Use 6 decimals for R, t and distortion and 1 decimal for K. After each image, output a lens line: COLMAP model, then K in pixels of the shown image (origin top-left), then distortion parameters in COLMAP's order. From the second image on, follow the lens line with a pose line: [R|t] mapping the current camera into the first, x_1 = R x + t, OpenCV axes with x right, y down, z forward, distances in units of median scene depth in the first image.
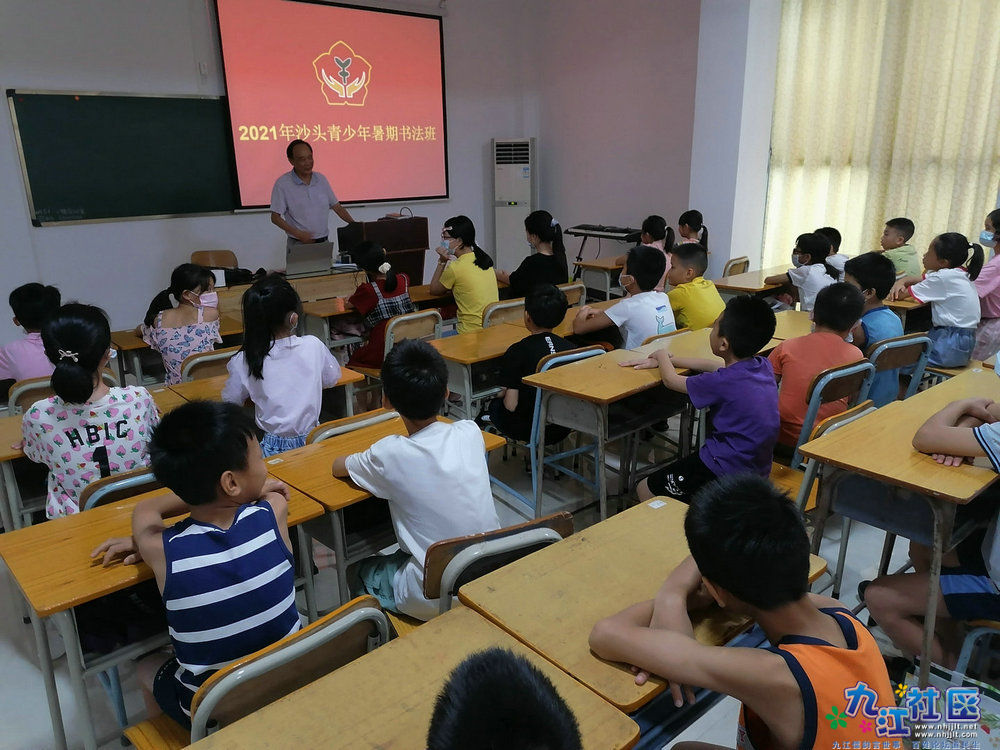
lens RADIAL K [[756.7, 0, 489.4], [0, 756.7, 384.1], [0, 0, 1]] dist [0.042812, -0.033907]
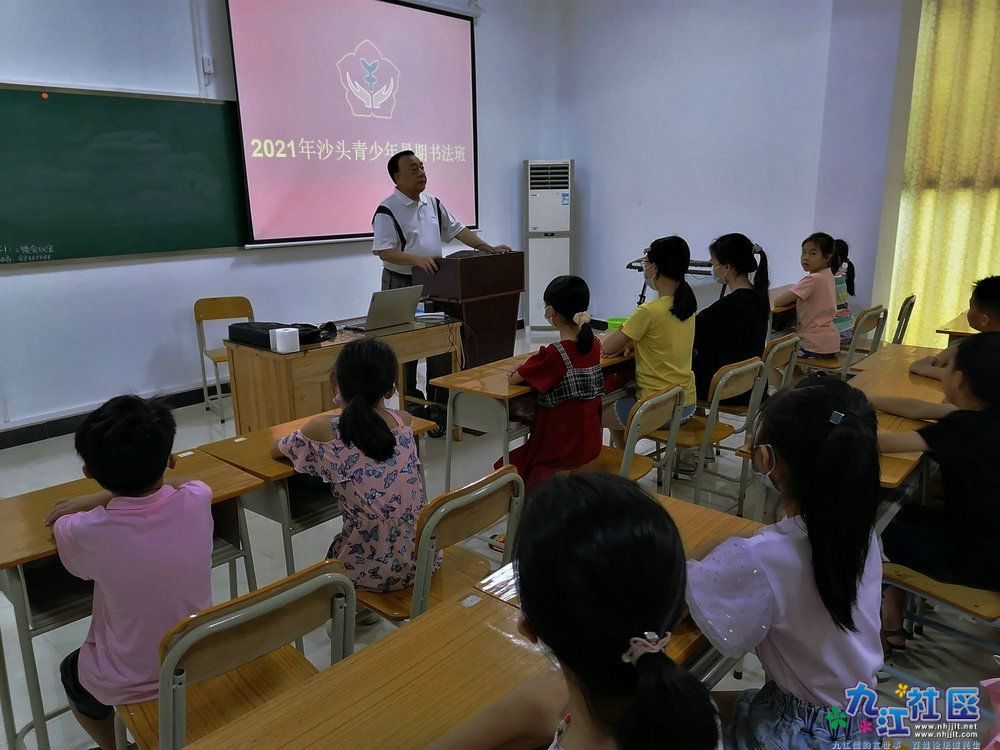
lens RADIAL K [[756.7, 0, 493.5], [0, 756.7, 379.3], [0, 0, 1]] dist [0.042812, -0.033907]
pose [[0.990316, -0.033107, 0.134830, -0.184567], [0.039393, 0.998245, -0.044225, -0.044546], [-0.133129, 0.049108, 0.989881, 0.191207]]
